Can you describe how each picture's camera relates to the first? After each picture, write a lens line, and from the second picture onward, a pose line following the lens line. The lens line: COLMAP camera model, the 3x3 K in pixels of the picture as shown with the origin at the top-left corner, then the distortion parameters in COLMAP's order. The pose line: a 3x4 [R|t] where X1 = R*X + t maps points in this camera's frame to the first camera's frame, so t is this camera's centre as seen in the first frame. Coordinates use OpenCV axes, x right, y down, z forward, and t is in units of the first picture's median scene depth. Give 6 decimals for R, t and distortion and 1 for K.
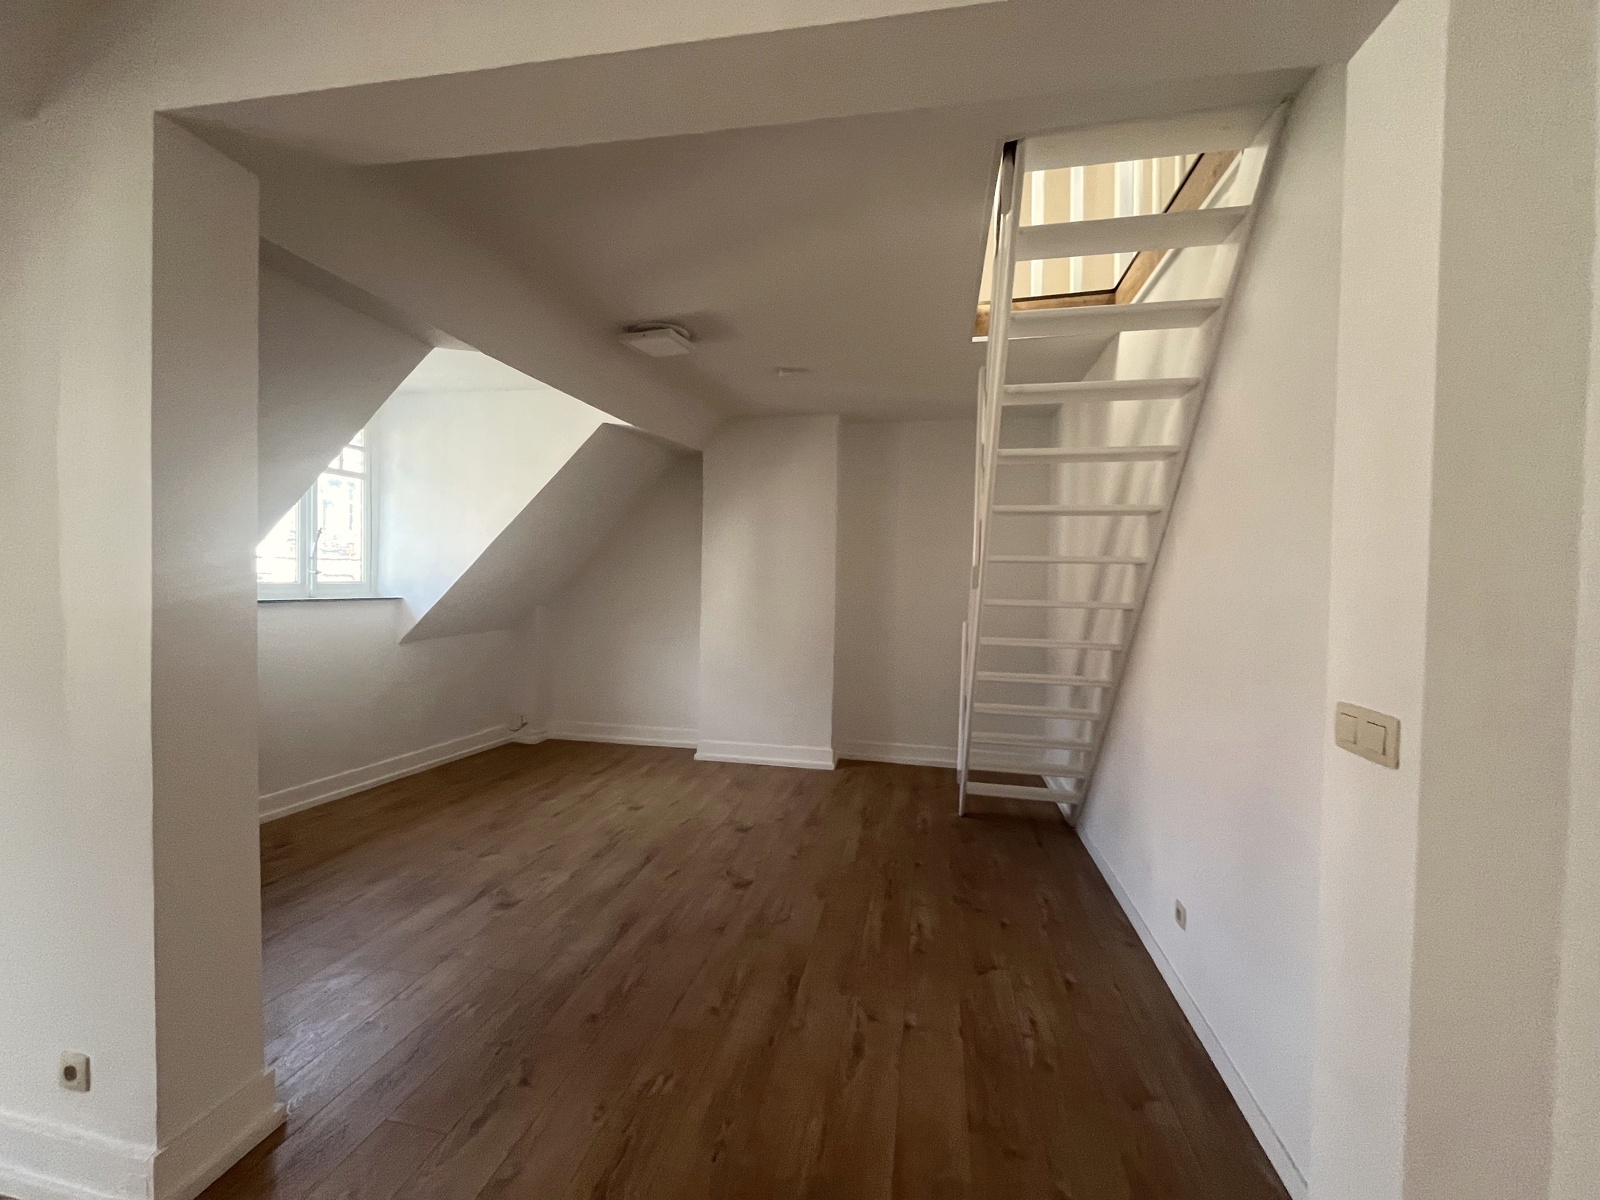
lens RADIAL K [[647.4, 0, 800.0], [0, 647.4, 600.0], [0, 0, 1]] dist [-0.001262, 0.000364]
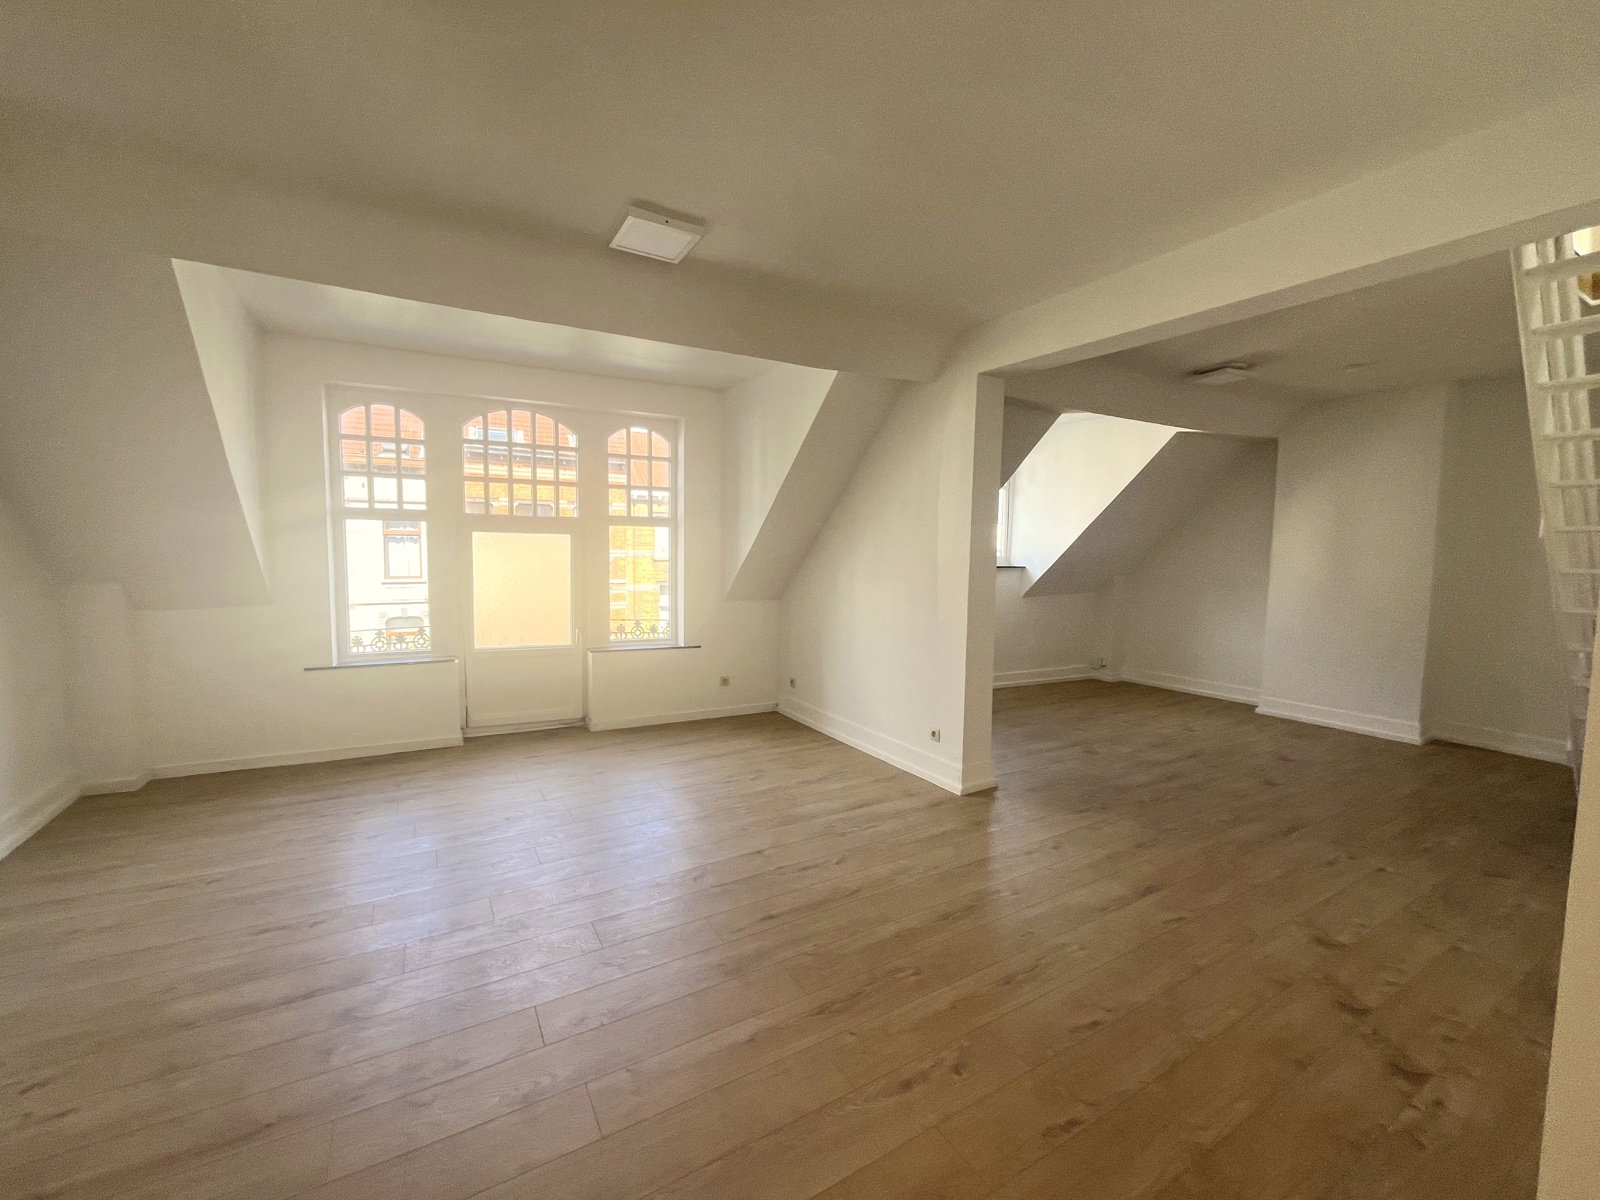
lens RADIAL K [[647.4, 0, 800.0], [0, 647.4, 600.0], [0, 0, 1]] dist [-0.001262, 0.000364]
pose [[0.669162, 0.043961, -0.741815, 0.183004], [-0.023340, 0.998999, 0.038149, 0.032055], [0.742750, -0.008214, 0.669519, -0.466950]]
